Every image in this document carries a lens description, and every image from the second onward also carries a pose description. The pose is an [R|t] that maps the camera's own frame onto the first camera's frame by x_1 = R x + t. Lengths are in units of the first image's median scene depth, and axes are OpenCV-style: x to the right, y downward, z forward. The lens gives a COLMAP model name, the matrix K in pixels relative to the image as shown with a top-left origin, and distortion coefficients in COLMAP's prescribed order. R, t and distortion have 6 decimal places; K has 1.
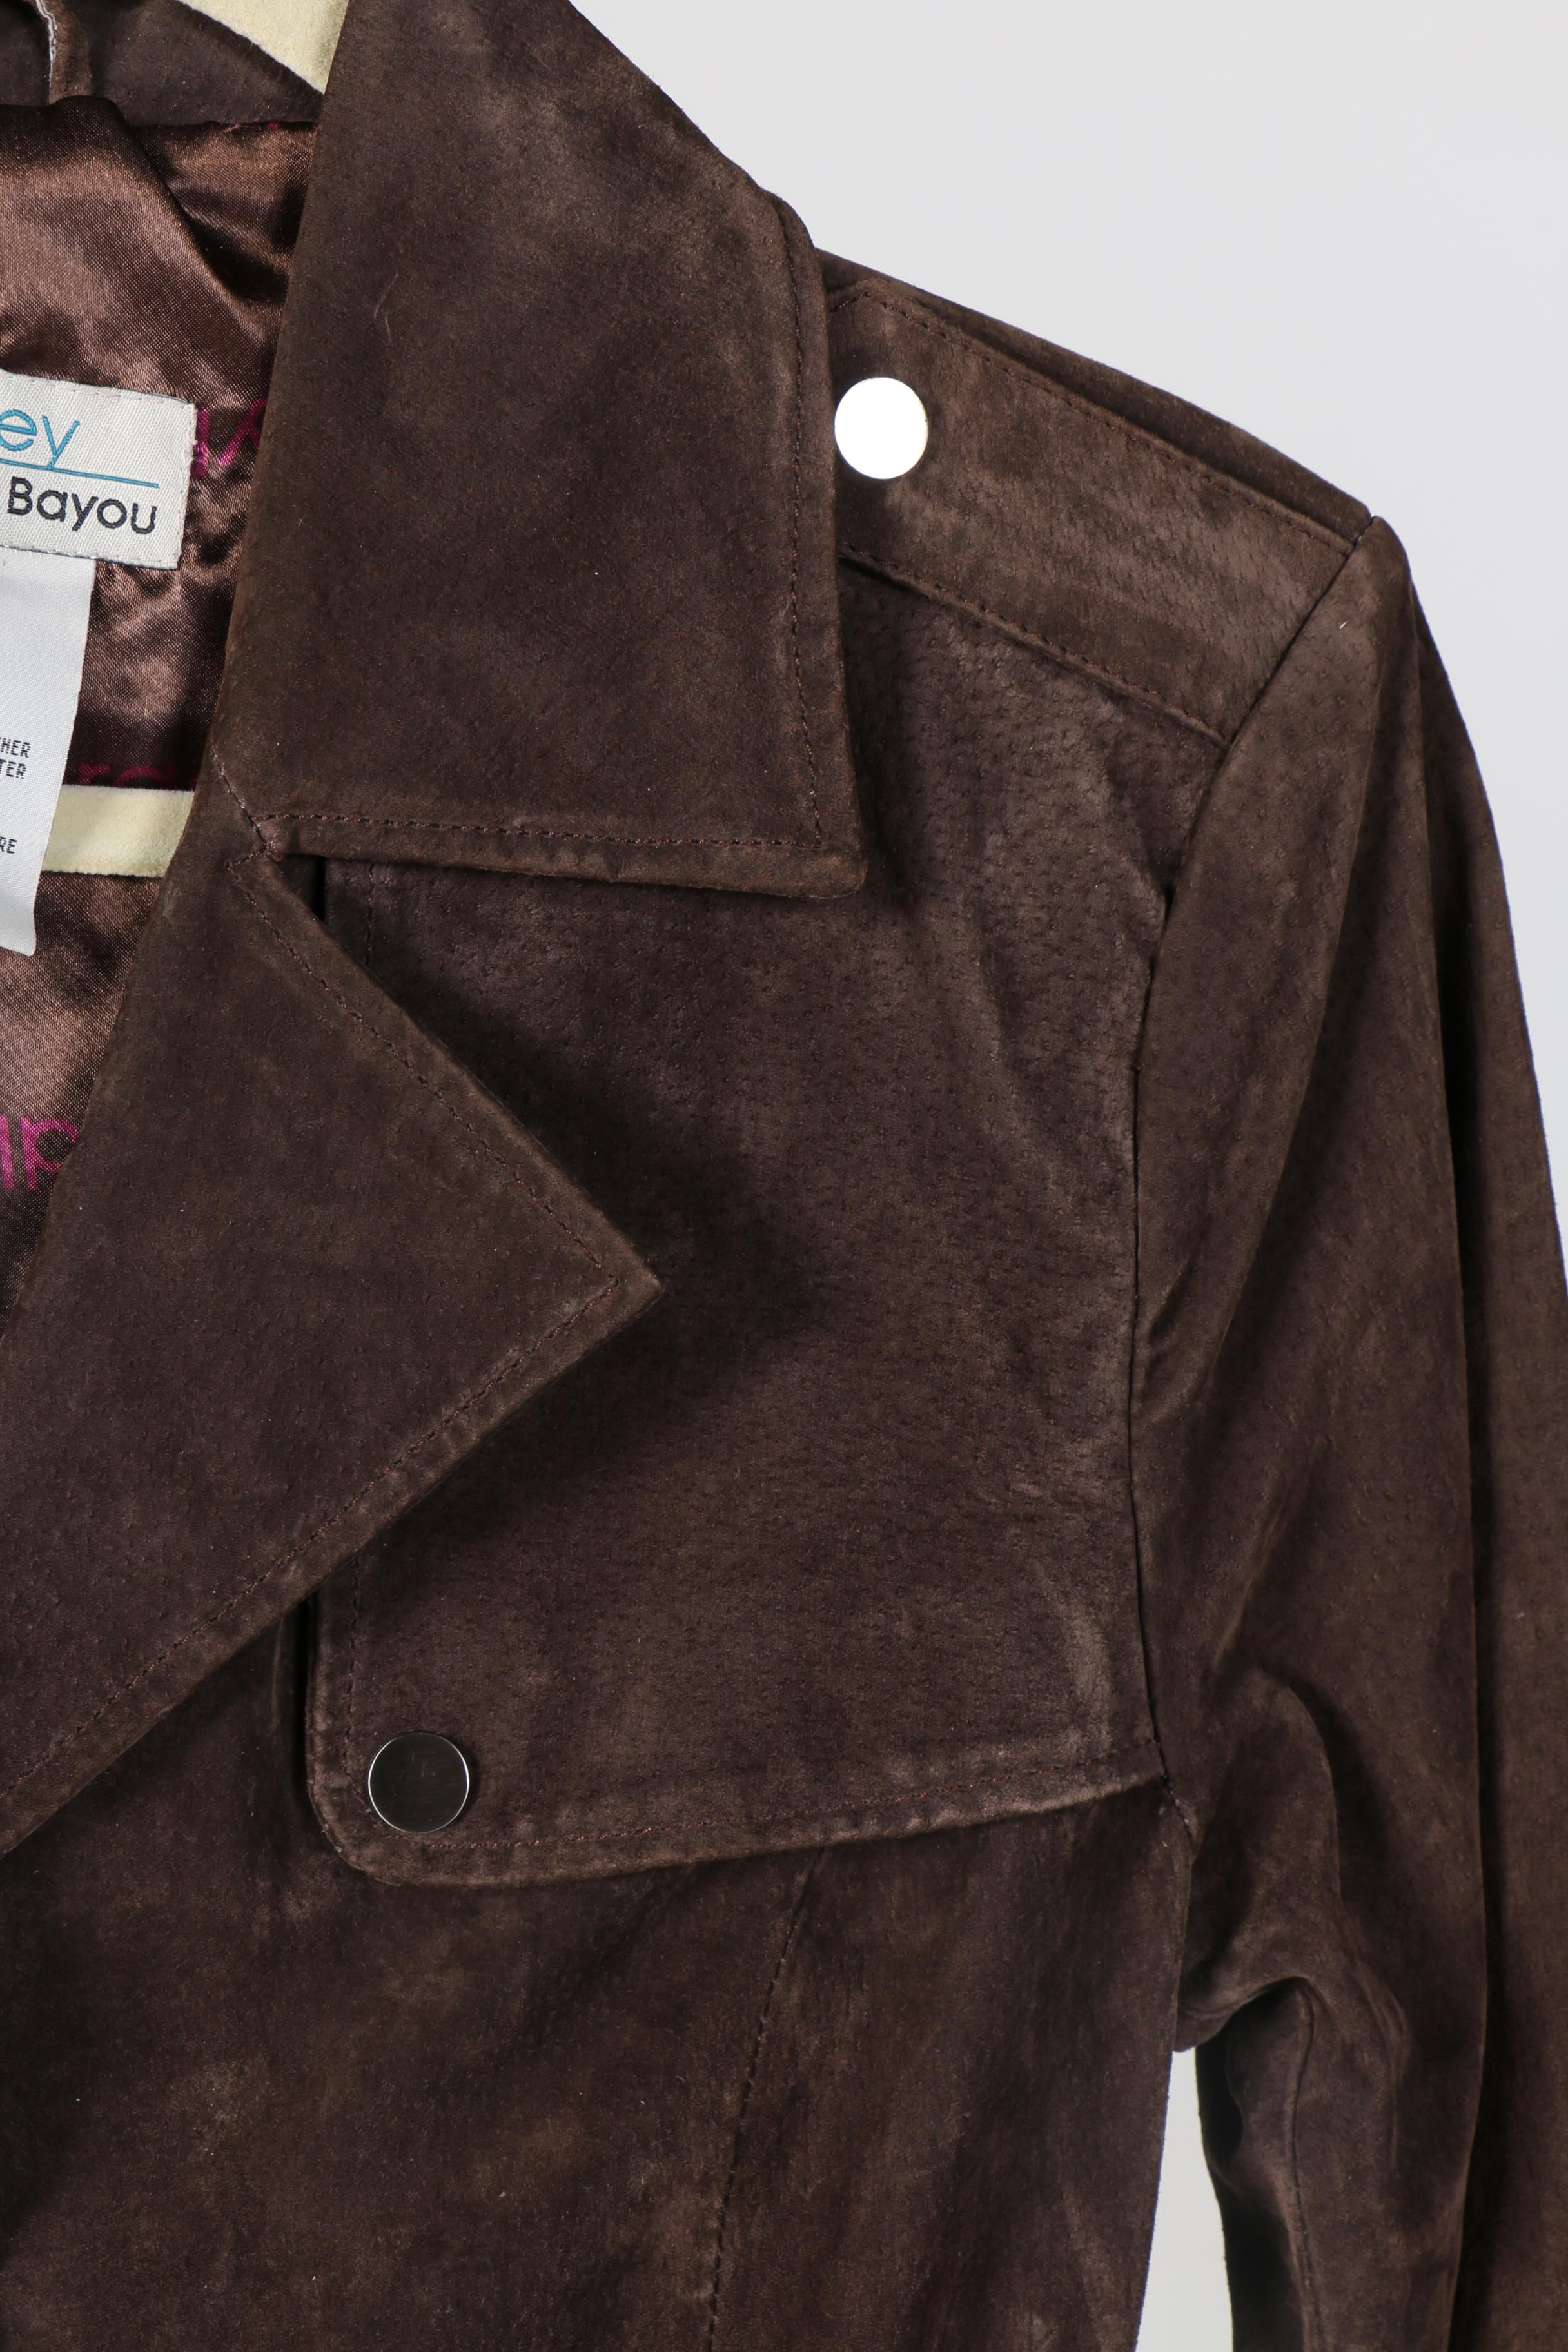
lens RADIAL K [[4698.5, 0, 790.8], [0, 4698.5, 1235.9], [0, 0, 1]] dist [0.061002, 1.085828]
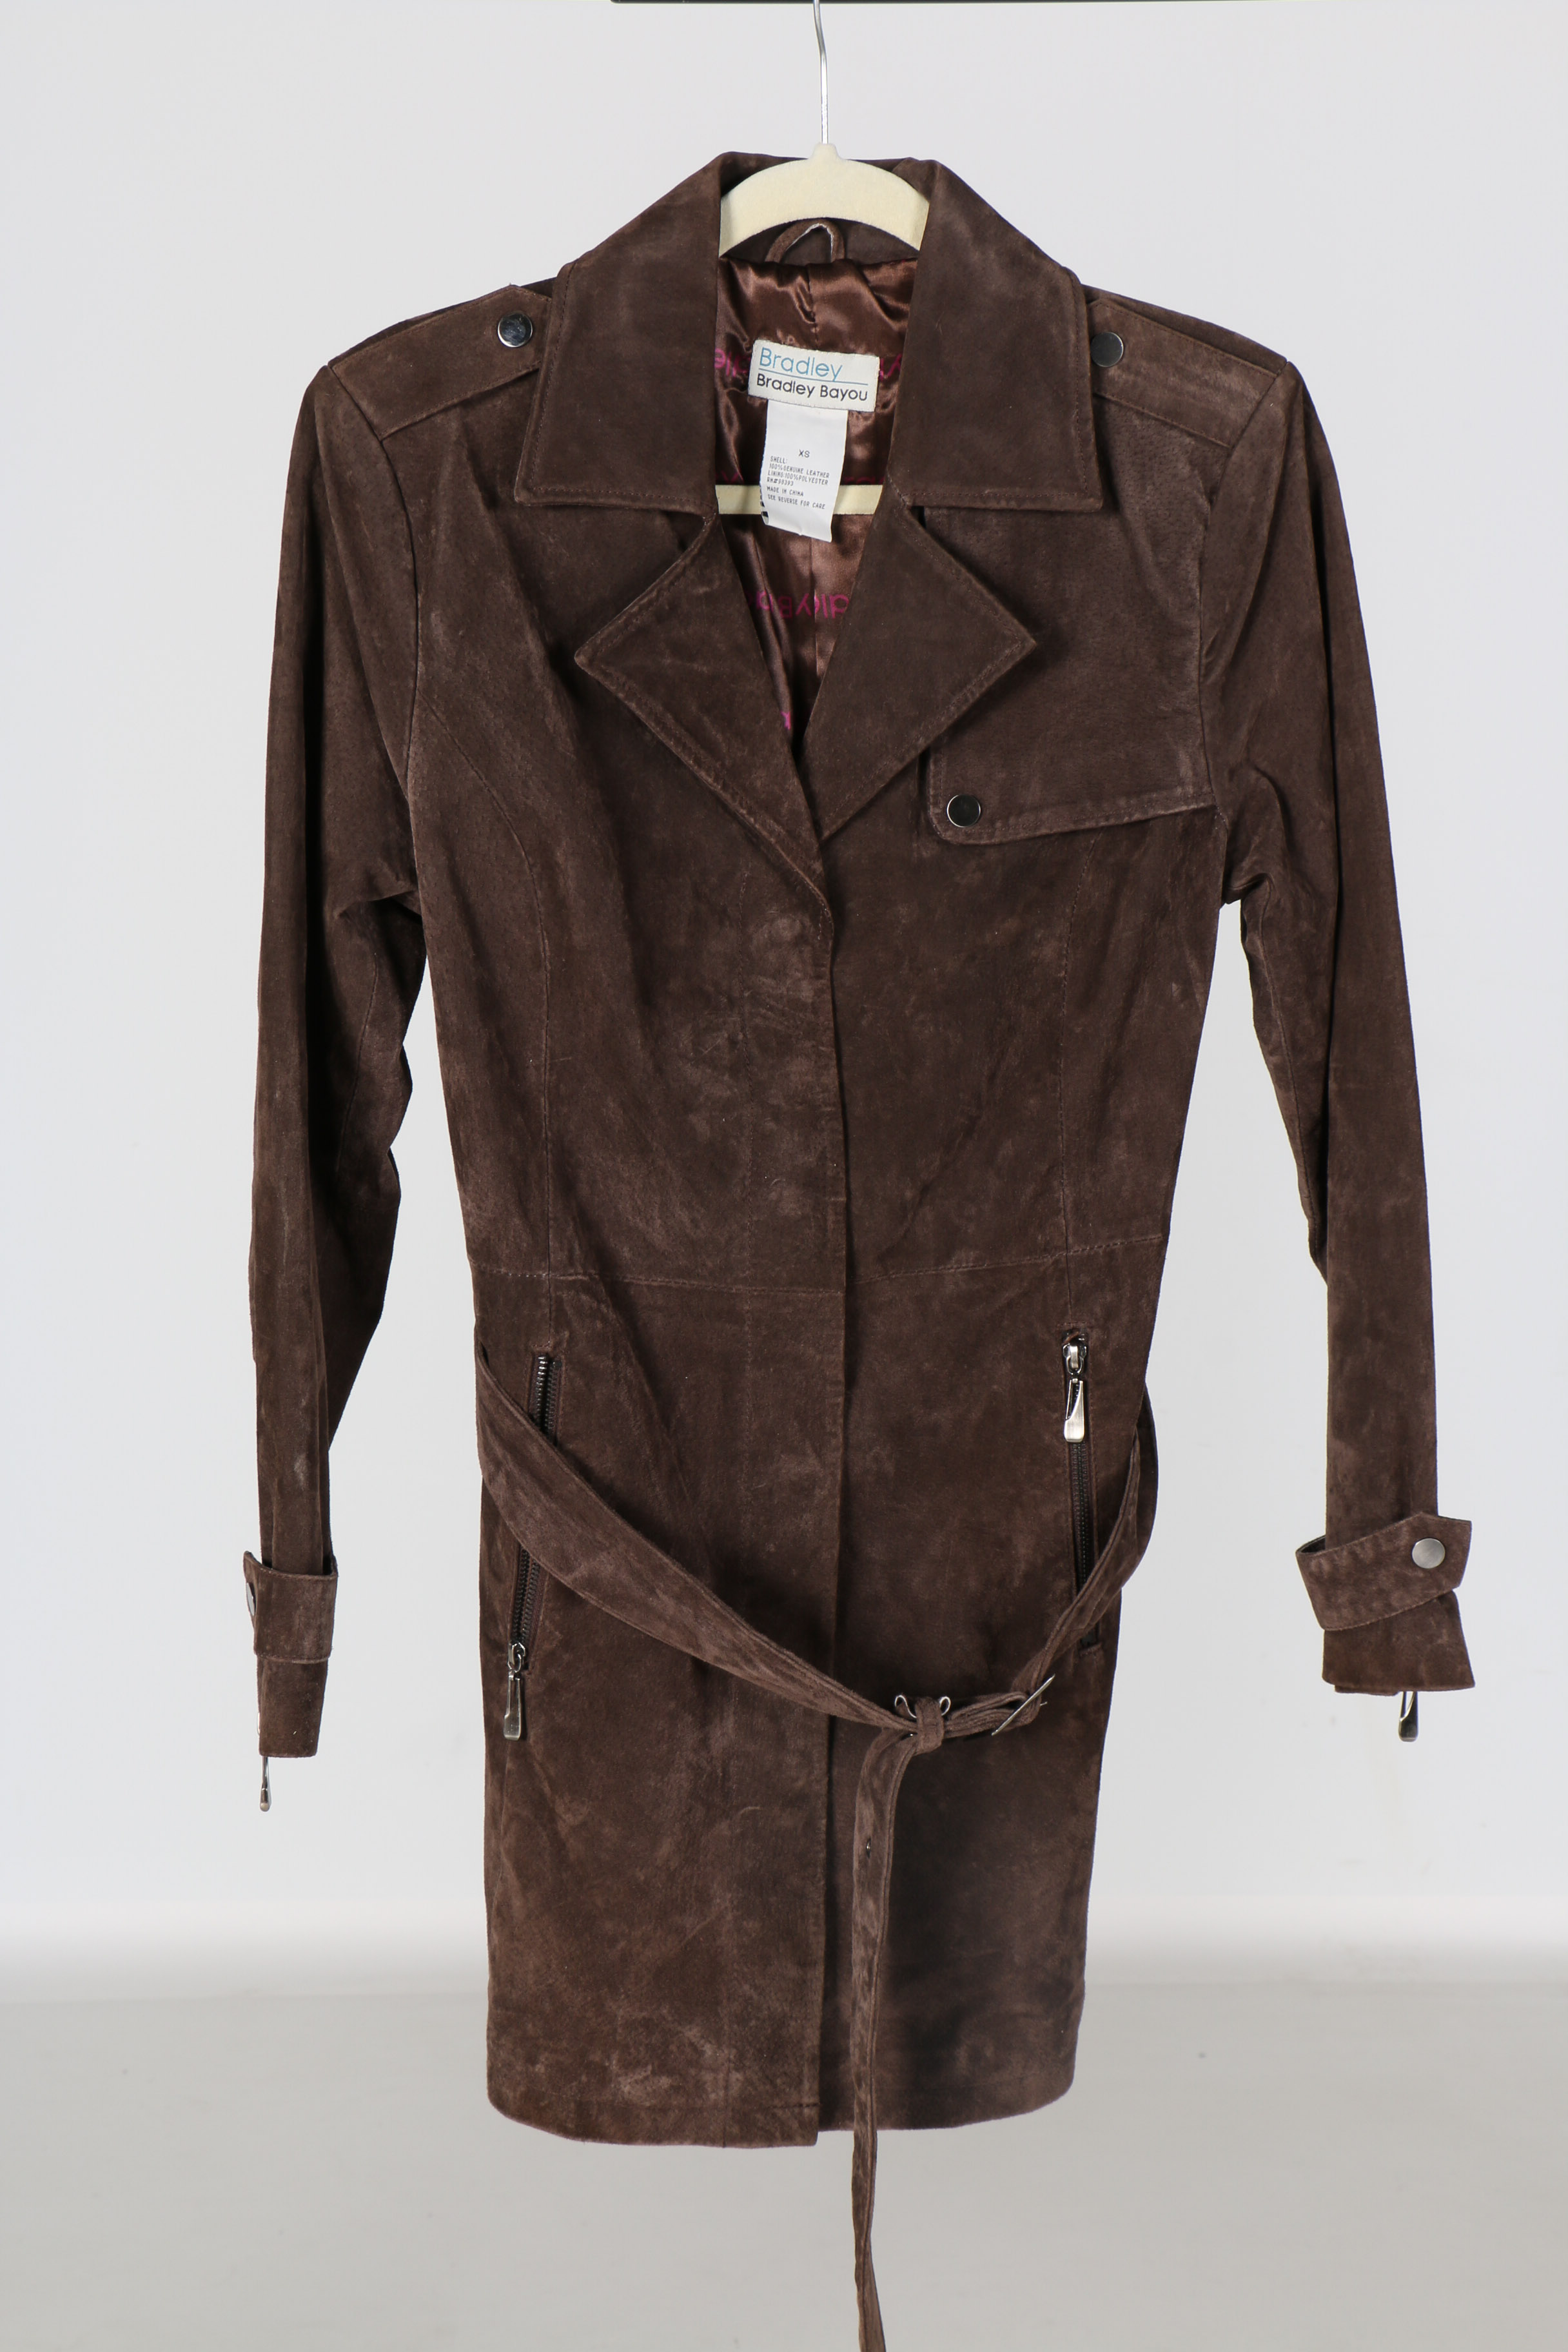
lens RADIAL K [[4698.5, 0, 790.8], [0, 4698.5, 1235.9], [0, 0, 1]] dist [0.061002, 1.085828]
pose [[0.991325, -0.015599, -0.130506, 0.203665], [0.032700, 0.990983, 0.129938, -0.010335], [0.127302, -0.133079, 0.982896, -2.052199]]
